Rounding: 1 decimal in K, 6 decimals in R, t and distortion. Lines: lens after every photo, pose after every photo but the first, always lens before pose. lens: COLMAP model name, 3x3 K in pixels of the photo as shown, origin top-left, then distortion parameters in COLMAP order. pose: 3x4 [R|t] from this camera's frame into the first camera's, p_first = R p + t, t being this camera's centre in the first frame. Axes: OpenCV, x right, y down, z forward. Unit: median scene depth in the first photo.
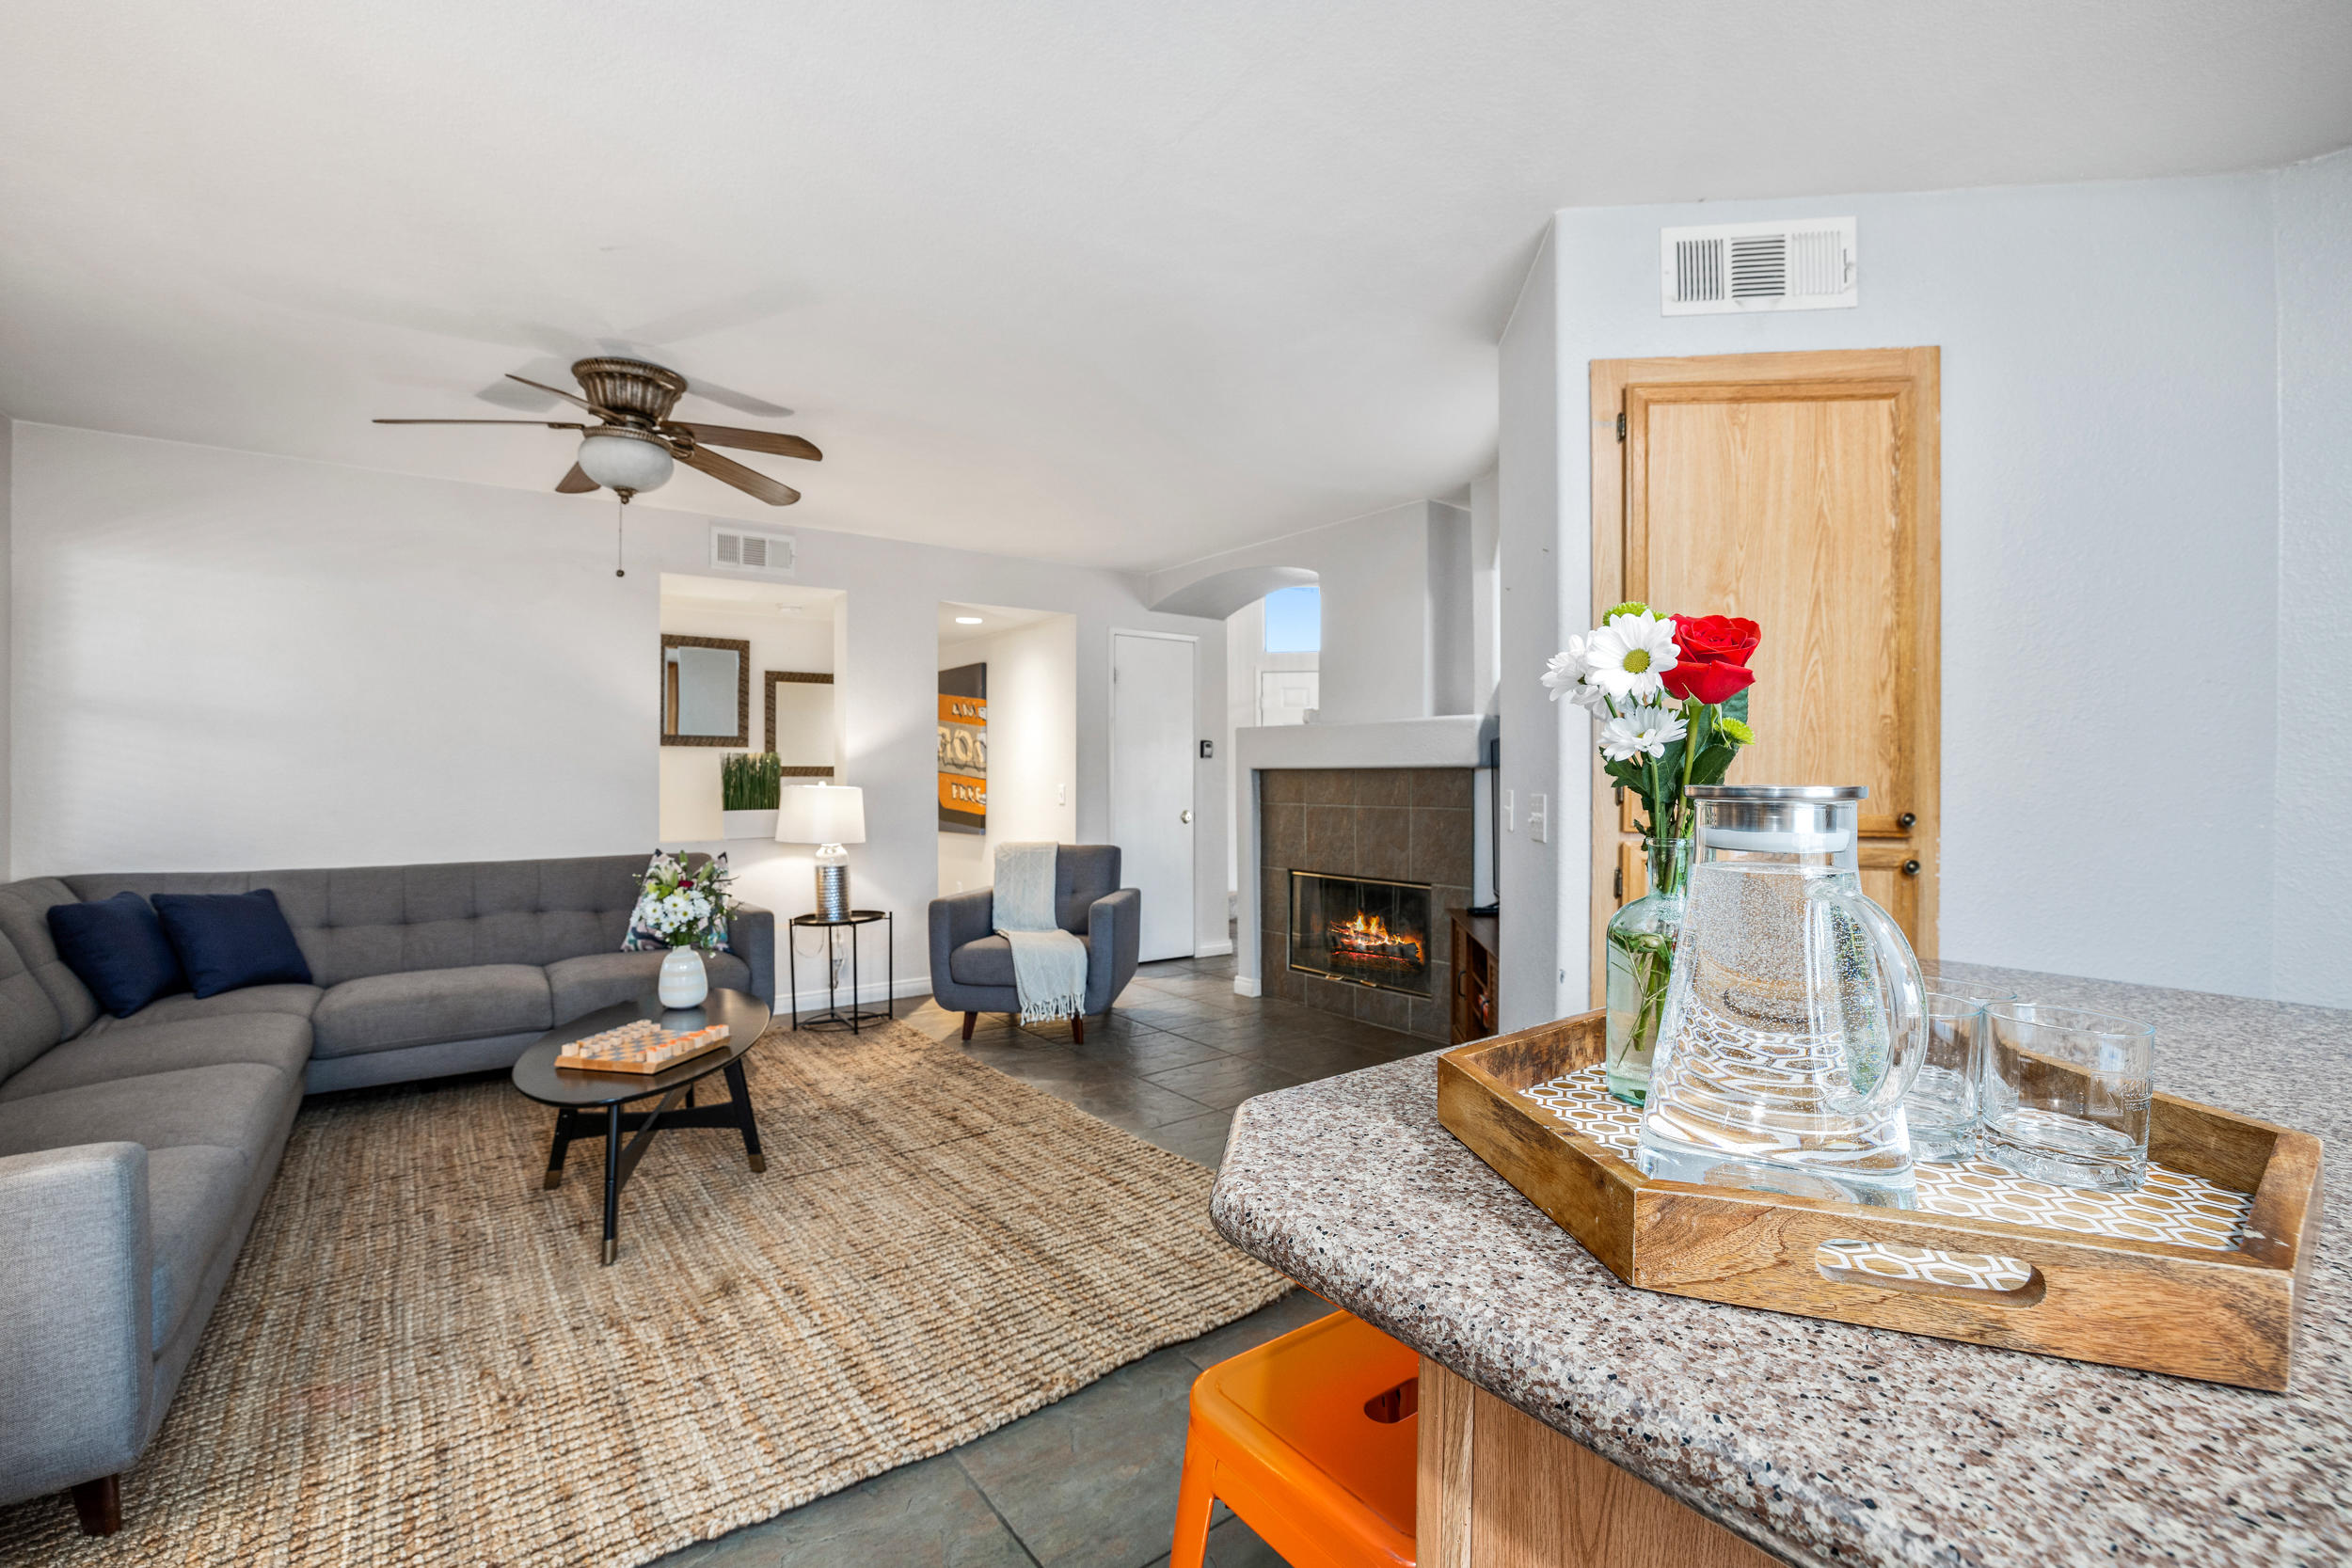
lens RADIAL K [[1031.1, 0, 1169.5], [0, 1031.1, 774.9], [0, 0, 1]] dist [-0.040610, 0.011924]
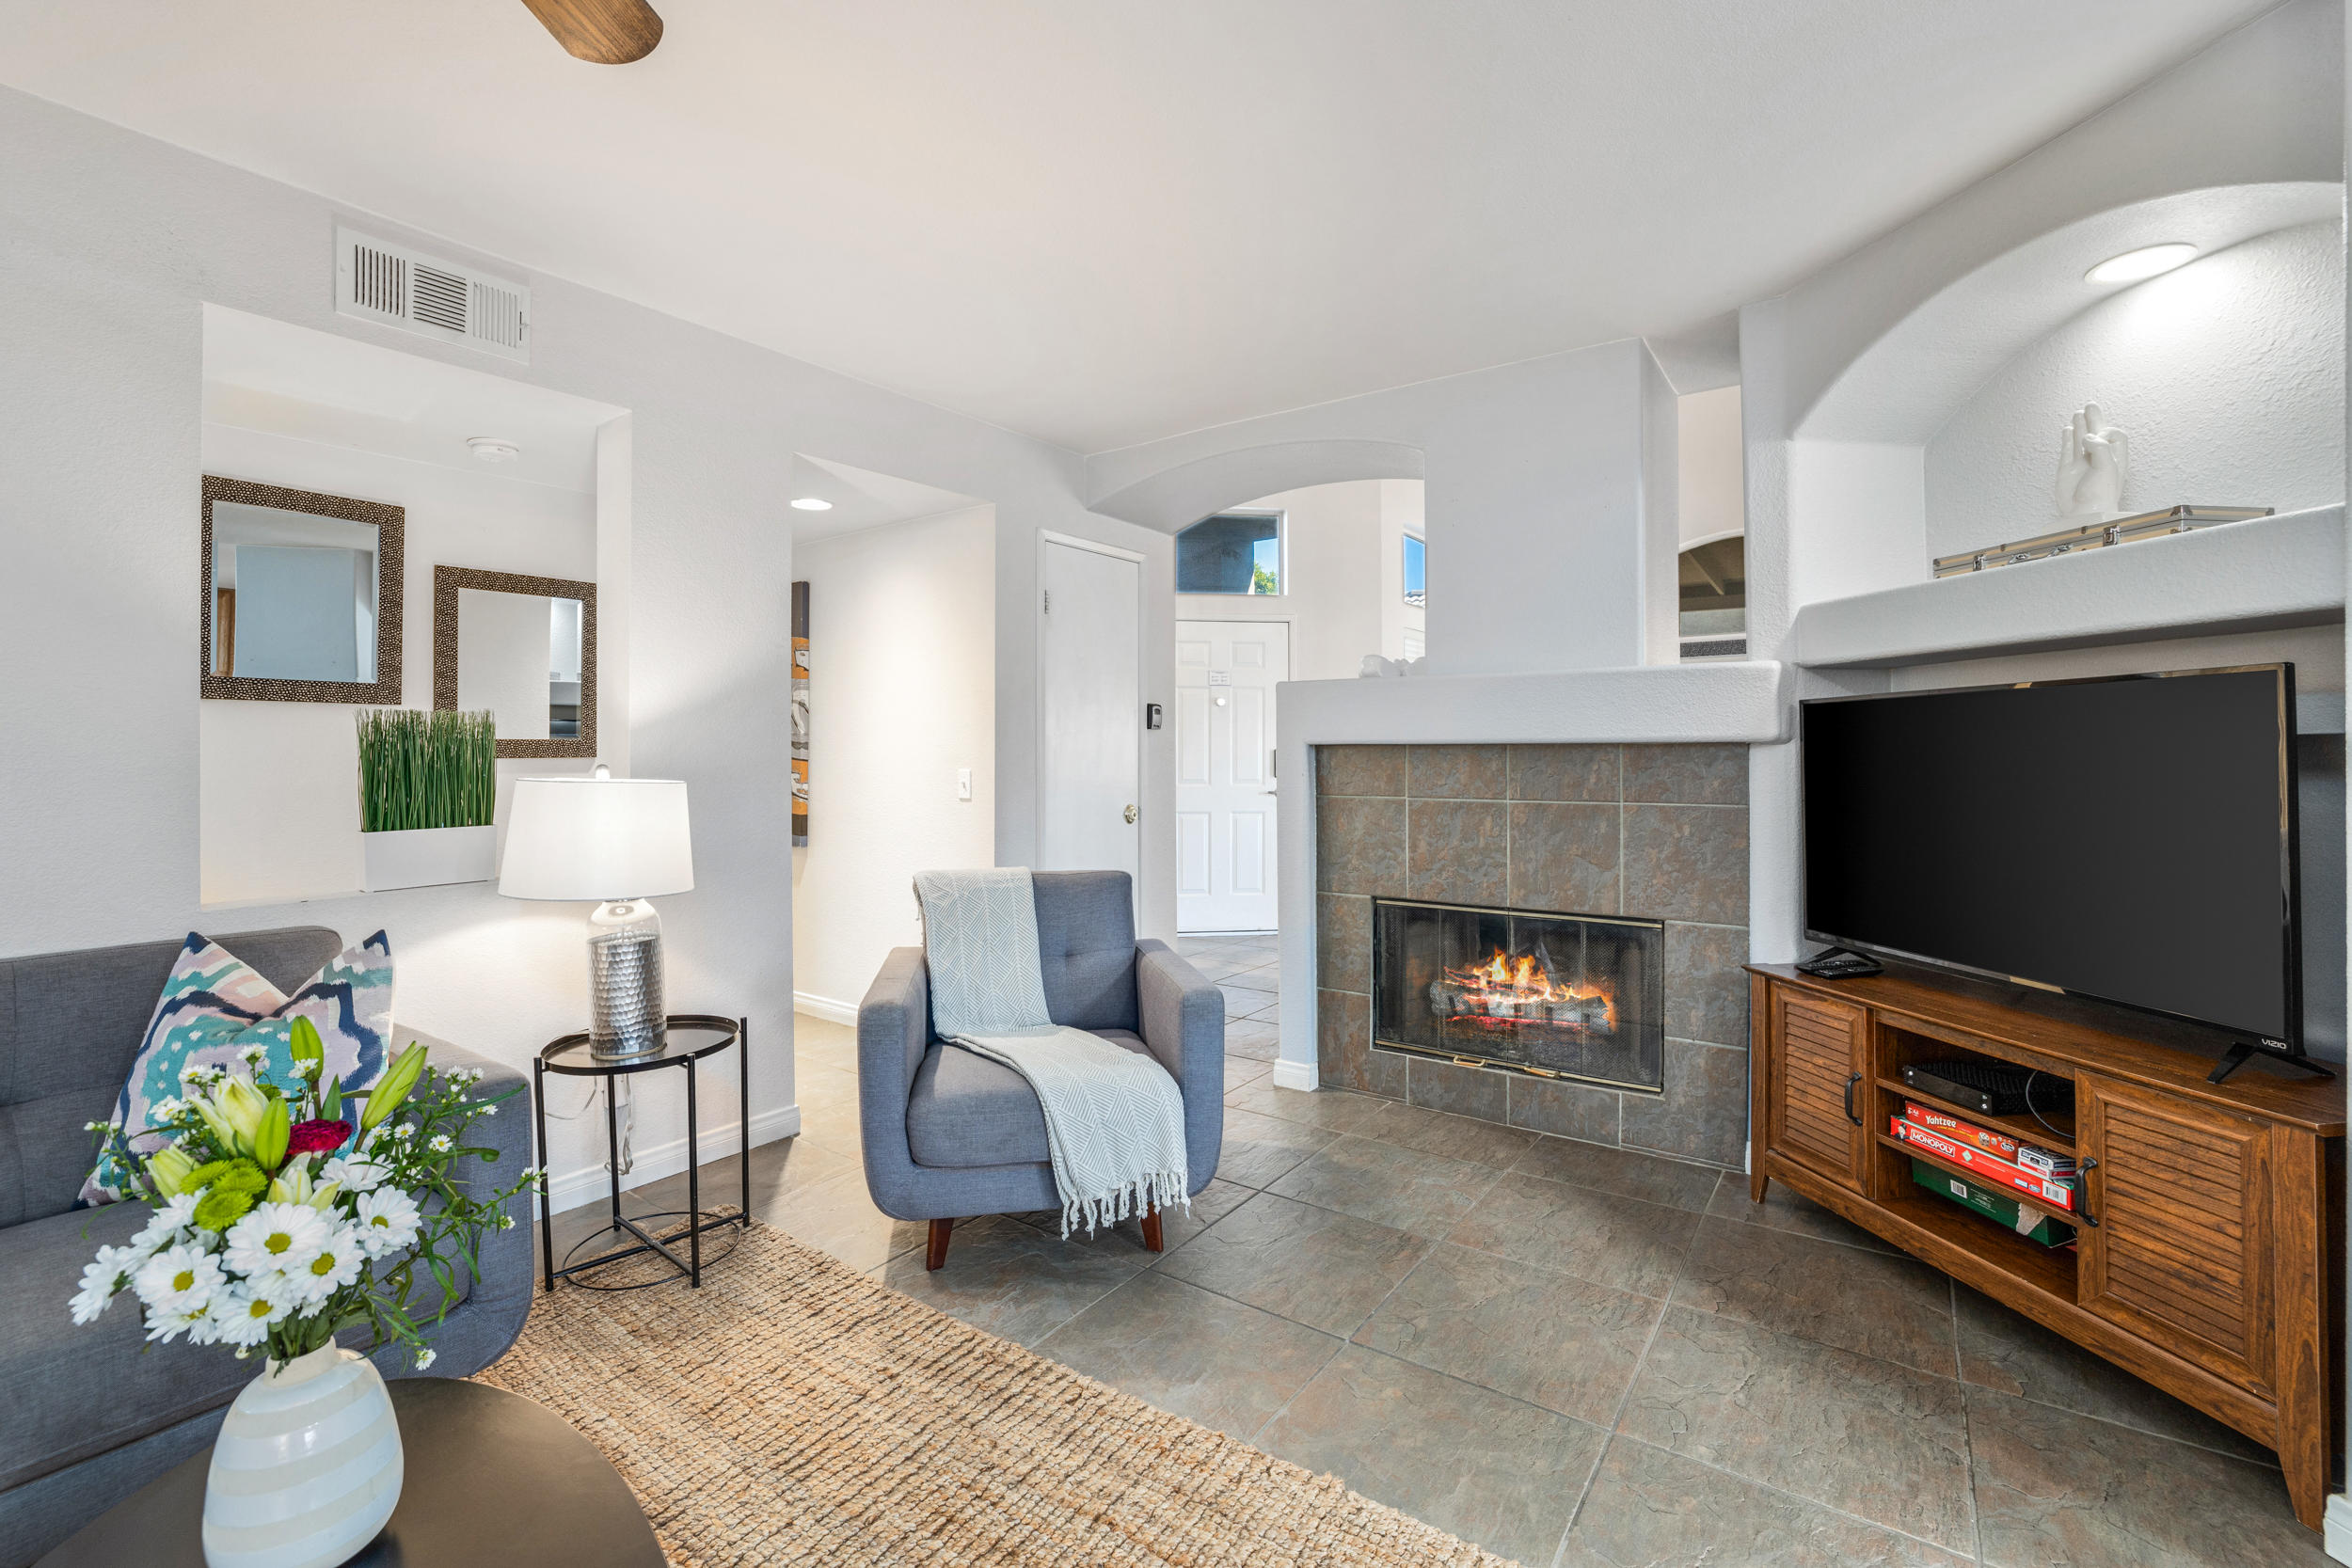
lens RADIAL K [[1031.1, 0, 1179.6], [0, 1031.1, 749.4], [0, 0, 1]] dist [-0.040610, 0.011924]
pose [[0.951350, -0.000634, 0.308112, -0.220156], [0.001123, 0.999998, -0.001409, -0.002180], [-0.308111, 0.001687, 0.951349, 0.437988]]
